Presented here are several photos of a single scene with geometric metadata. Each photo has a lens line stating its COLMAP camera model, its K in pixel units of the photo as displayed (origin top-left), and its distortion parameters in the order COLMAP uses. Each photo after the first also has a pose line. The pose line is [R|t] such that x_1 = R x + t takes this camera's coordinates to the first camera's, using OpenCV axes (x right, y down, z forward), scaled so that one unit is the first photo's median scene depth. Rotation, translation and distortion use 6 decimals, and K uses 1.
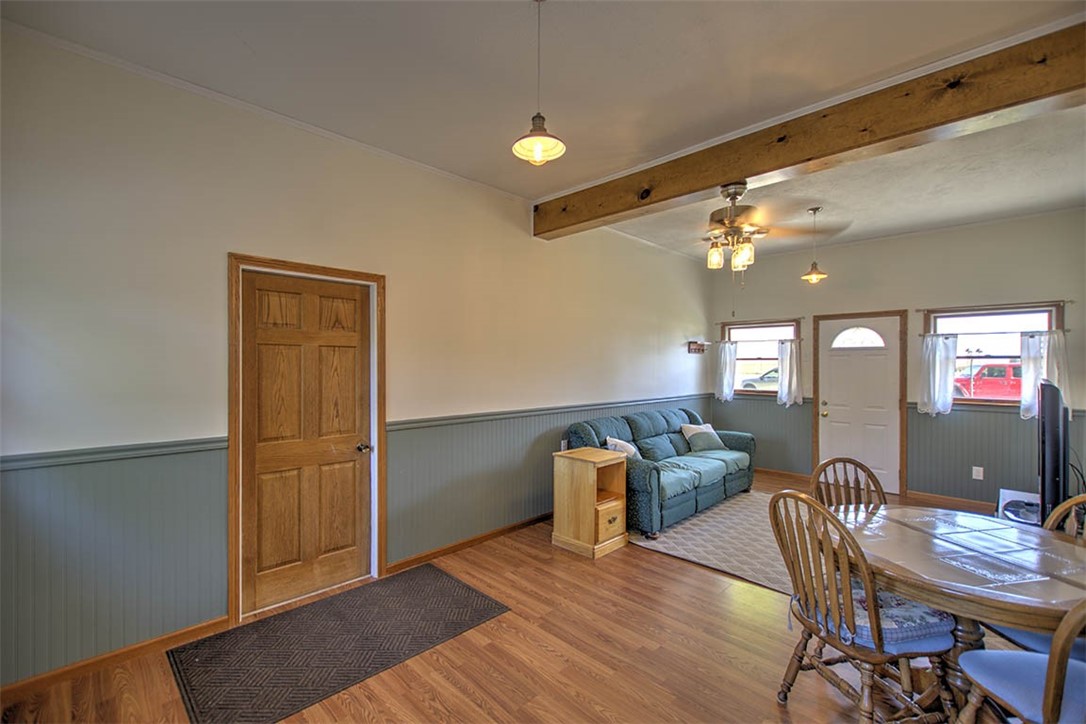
lens RADIAL K [[470.7, 0, 542.8], [0, 470.7, 362.9], [0, 0, 1]] dist [-0.003260, -0.000472]
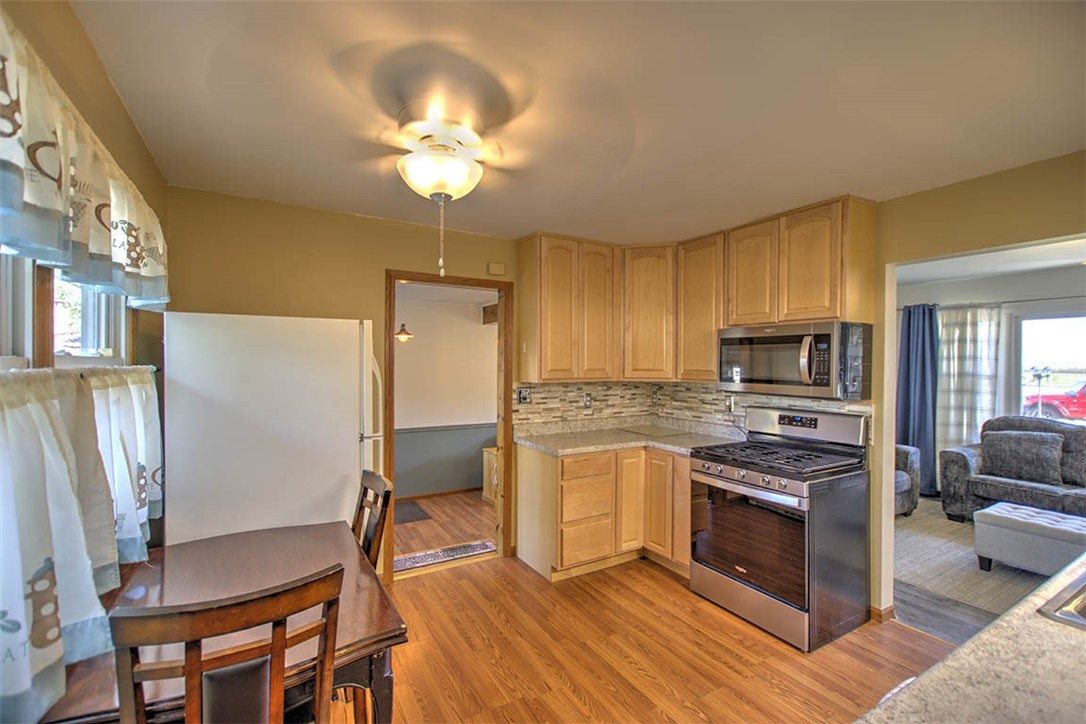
lens RADIAL K [[470.7, 0, 544.1], [0, 470.7, 366.6], [0, 0, 1]] dist [-0.003260, -0.000472]
pose [[0.968300, -0.000350, -0.249791, 0.774764], [0.000674, 0.999999, 0.001212, -0.140378], [0.249790, -0.001342, 0.968299, -0.770696]]
